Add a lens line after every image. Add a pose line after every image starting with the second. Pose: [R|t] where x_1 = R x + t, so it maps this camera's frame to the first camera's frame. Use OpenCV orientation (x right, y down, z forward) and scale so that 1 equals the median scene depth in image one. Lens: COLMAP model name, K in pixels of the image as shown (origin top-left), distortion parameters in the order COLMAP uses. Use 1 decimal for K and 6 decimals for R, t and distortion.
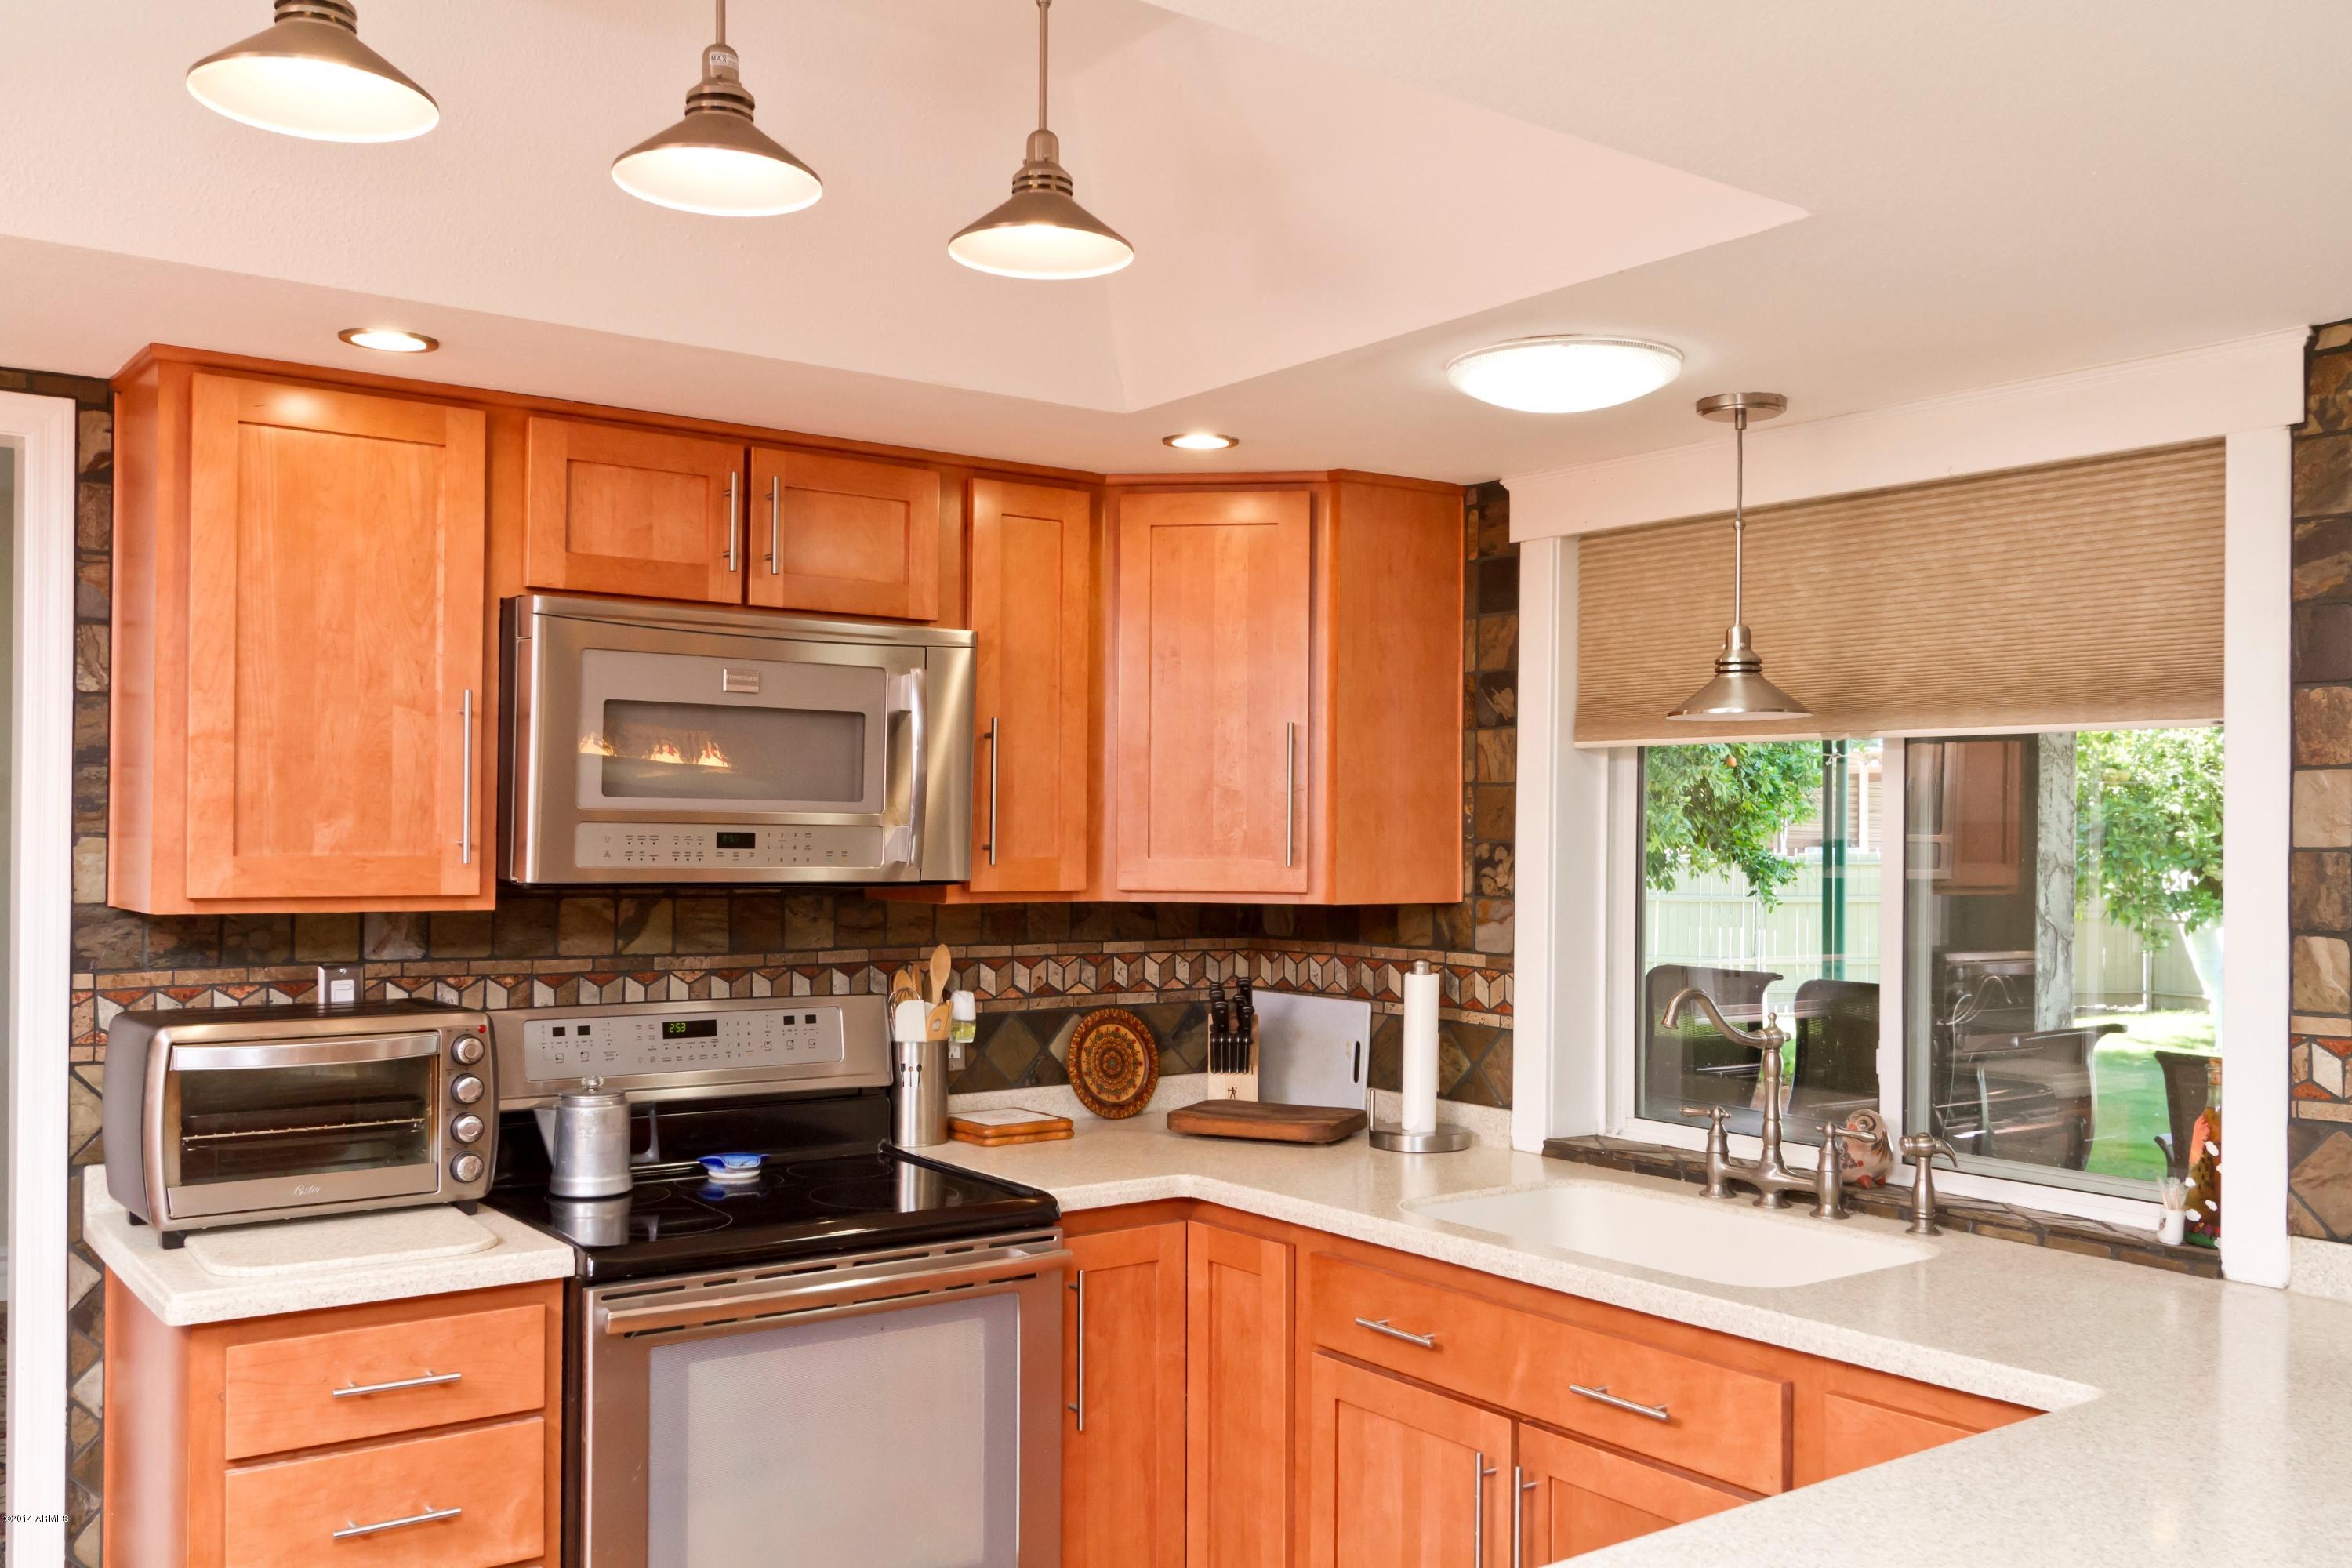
lens RADIAL K [[1998.0, 0, 1166.7], [0, 1998.0, 803.5], [0, 0, 1]] dist [0.004697, -0.019200]
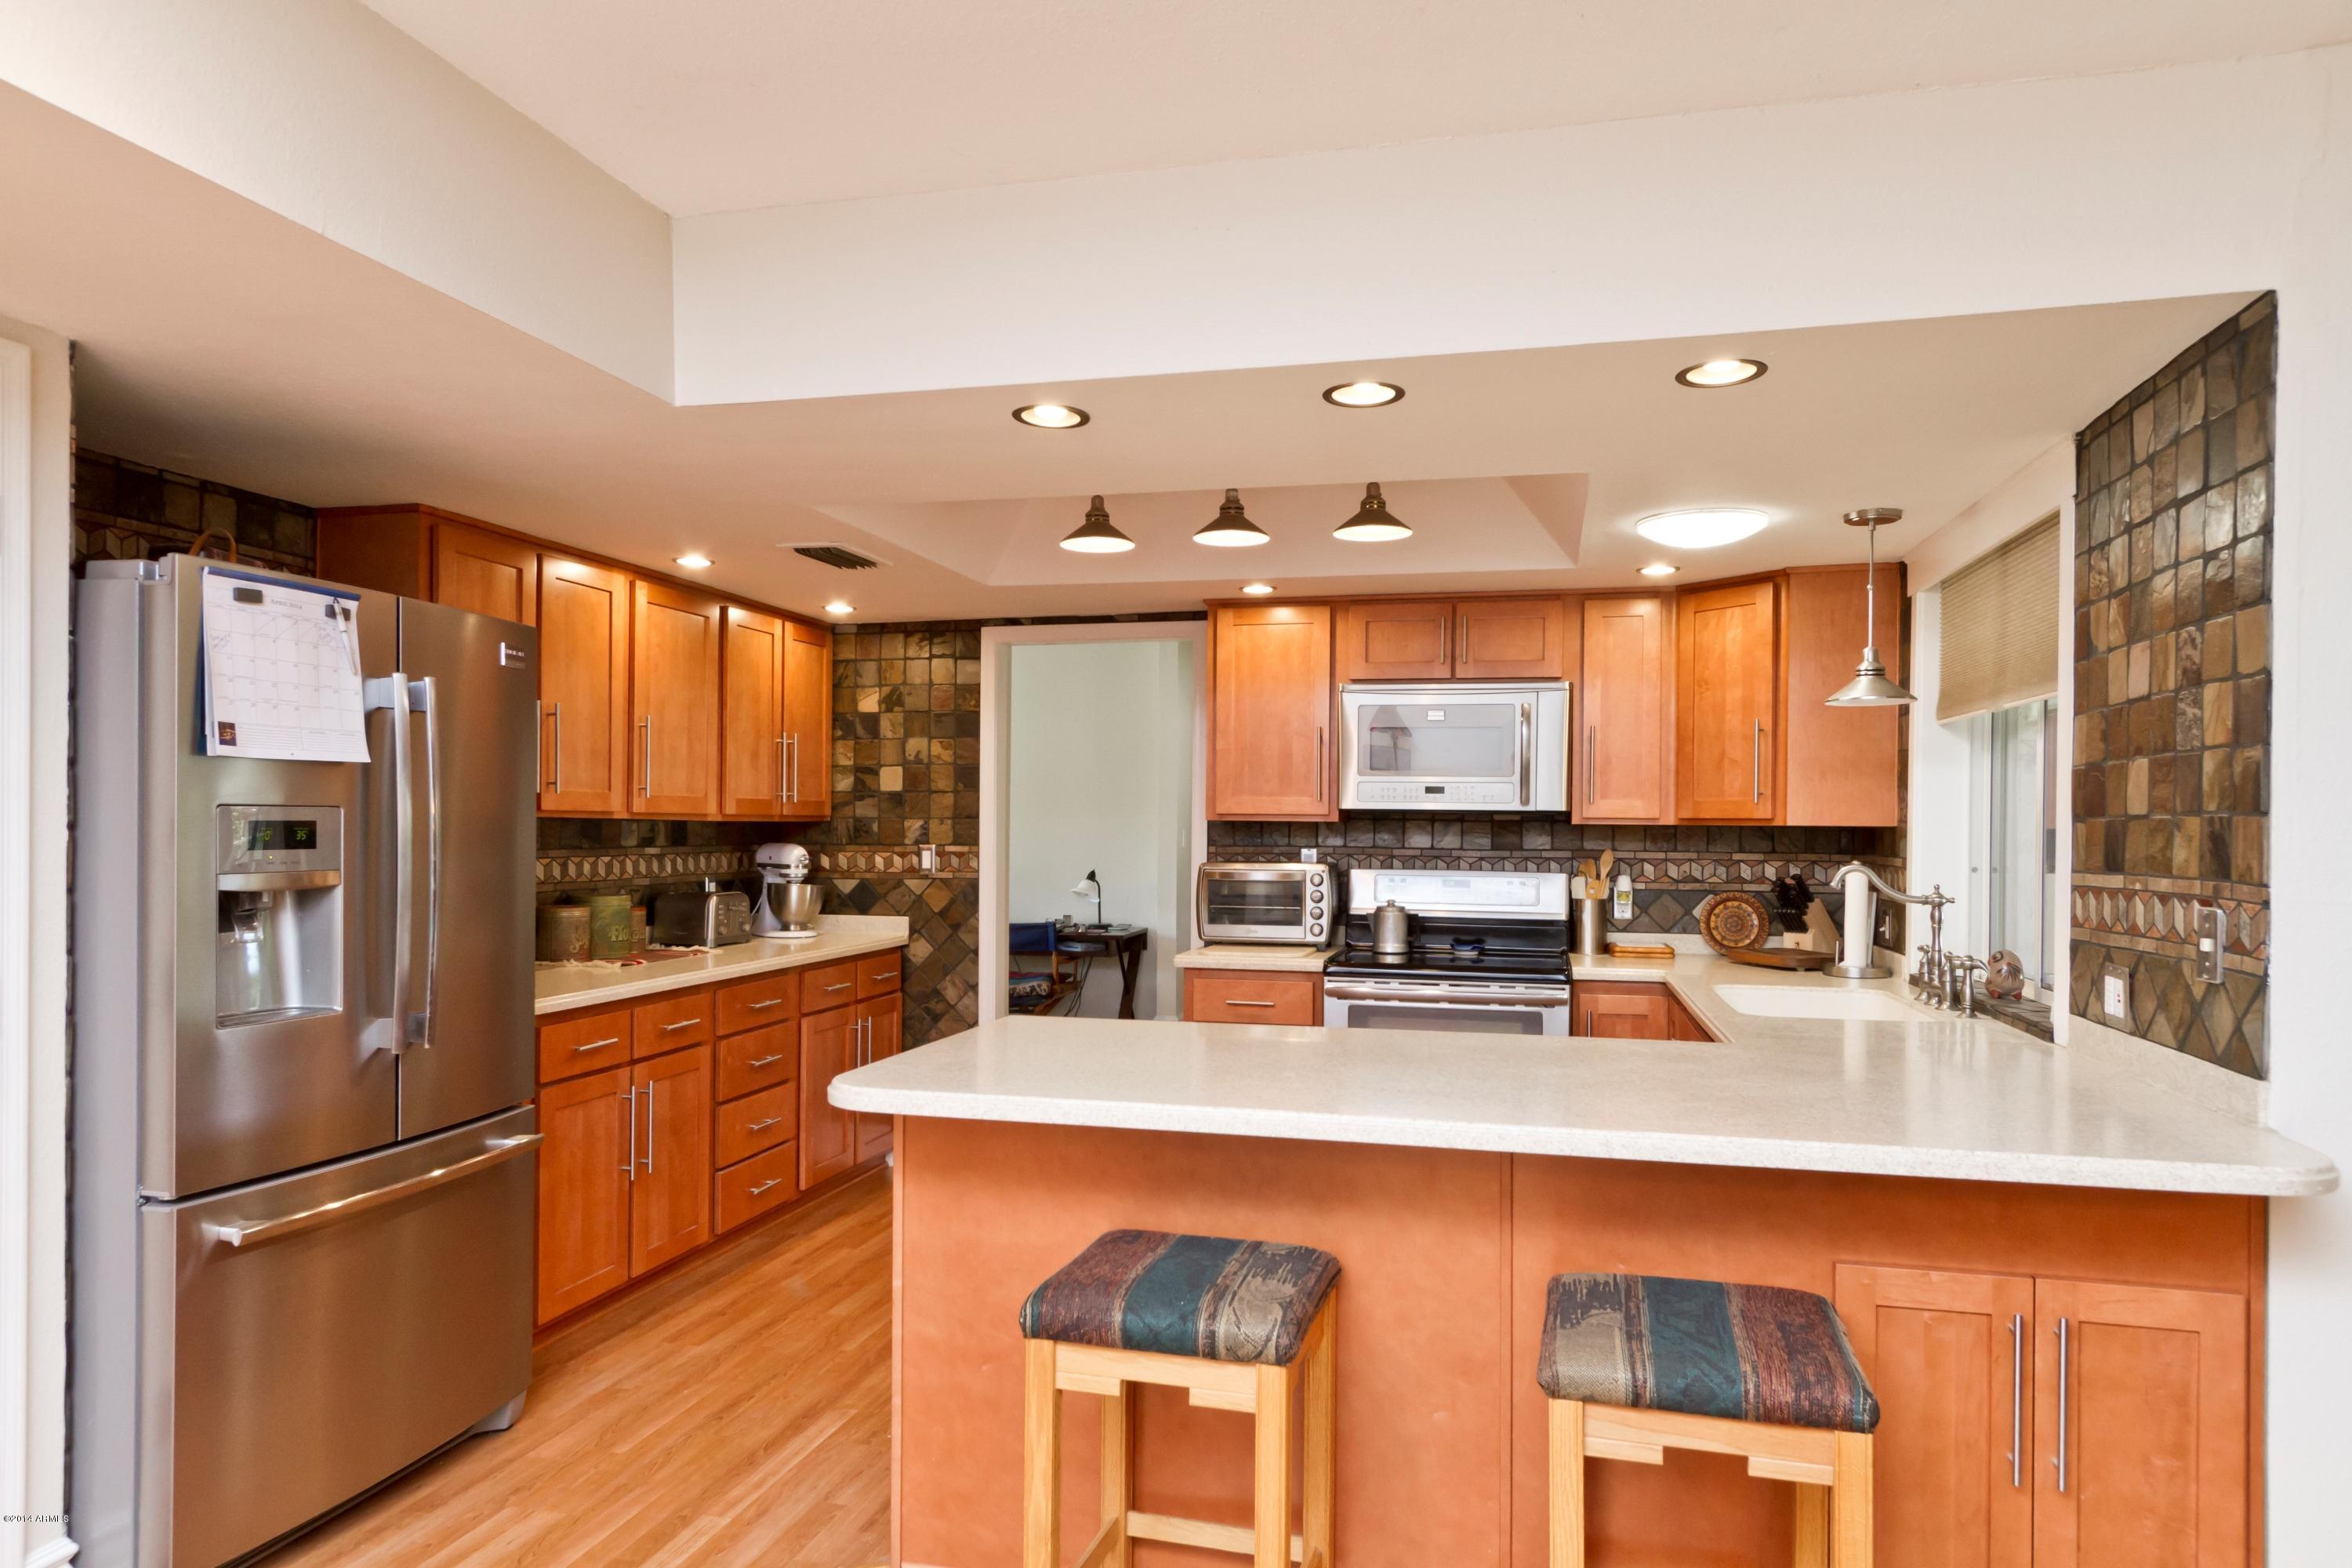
lens RADIAL K [[1503.6, 0, 1161.4], [0, 1503.6, 784.5], [0, 0, 1]] dist [0.010976, 0.010567]
pose [[0.634718, -0.022816, -0.772407, 0.720302], [0.006819, 0.999690, -0.023927, 0.042214], [0.772713, 0.009920, 0.634678, -0.212804]]
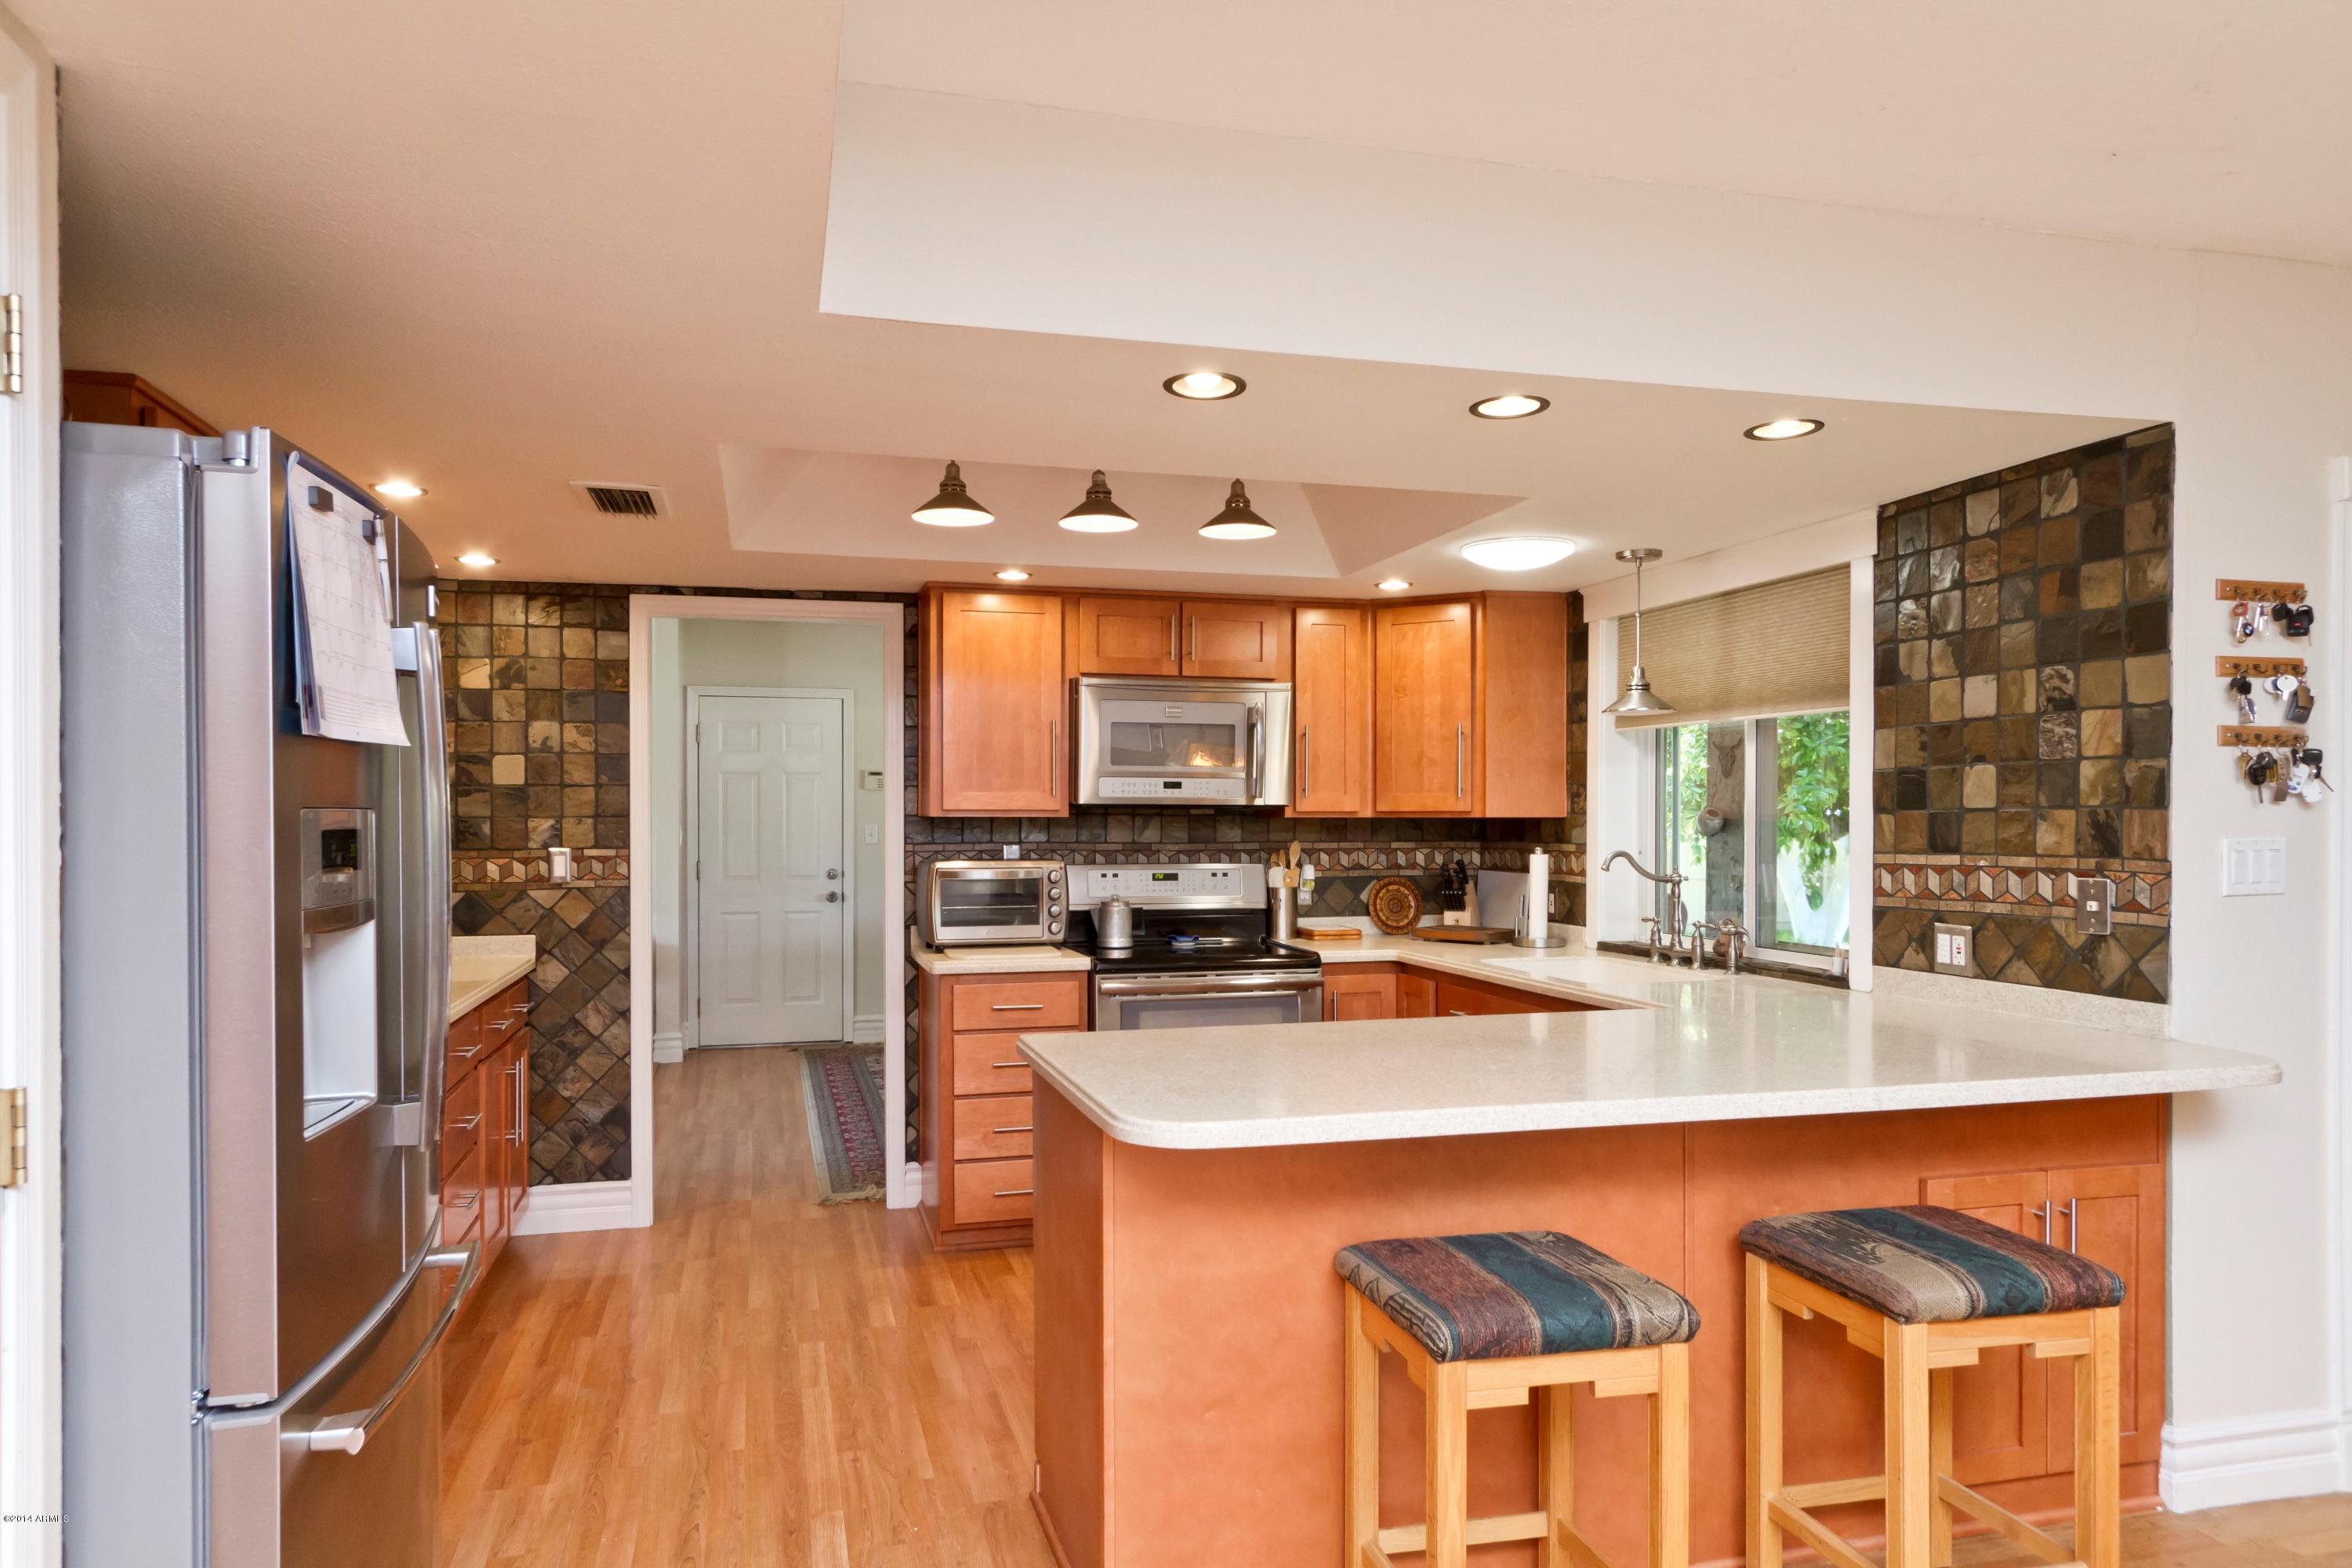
lens RADIAL K [[1503.6, 0, 1166.8], [0, 1503.6, 795.0], [0, 0, 1]] dist [0.010976, 0.010567]
pose [[0.932502, -0.014235, -0.360884, 0.315566], [0.012938, 0.999898, -0.006009, 0.033331], [0.360932, 0.000934, 0.932592, -0.452883]]
